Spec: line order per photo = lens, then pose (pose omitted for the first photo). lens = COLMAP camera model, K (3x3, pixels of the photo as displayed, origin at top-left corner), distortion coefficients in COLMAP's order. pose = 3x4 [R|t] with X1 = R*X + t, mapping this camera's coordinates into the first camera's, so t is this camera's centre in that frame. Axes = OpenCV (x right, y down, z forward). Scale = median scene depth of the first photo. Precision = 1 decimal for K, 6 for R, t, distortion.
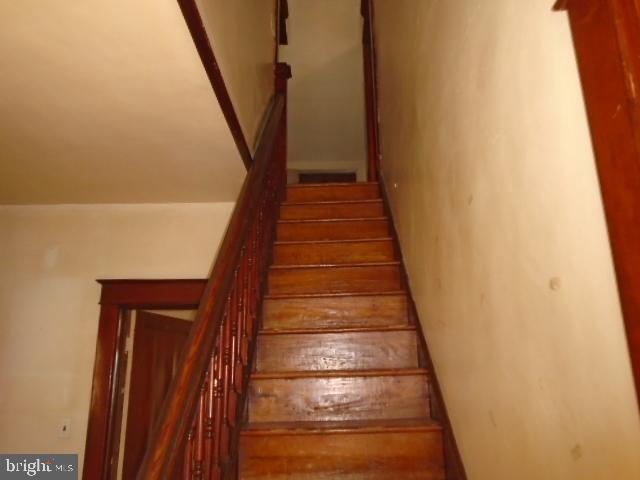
lens RADIAL K [[482.8, 0, 320.0], [0, 482.8, 240.0], [0, 0, 1]] dist [-0.031377, -0.002592]
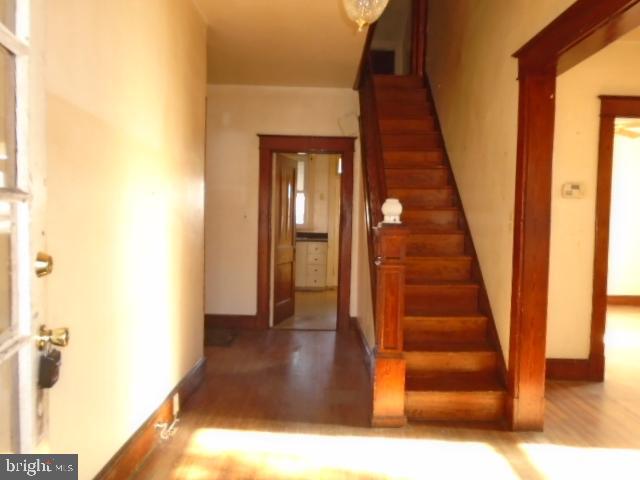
lens RADIAL K [[482.8, 0, 320.0], [0, 482.8, 240.0], [0, 0, 1]] dist [-0.031377, -0.002592]
pose [[0.999144, 0.033847, 0.023803, -0.272628], [-0.039558, 0.950074, 0.309507, -0.098251], [-0.012139, -0.310183, 0.950599, -0.737134]]
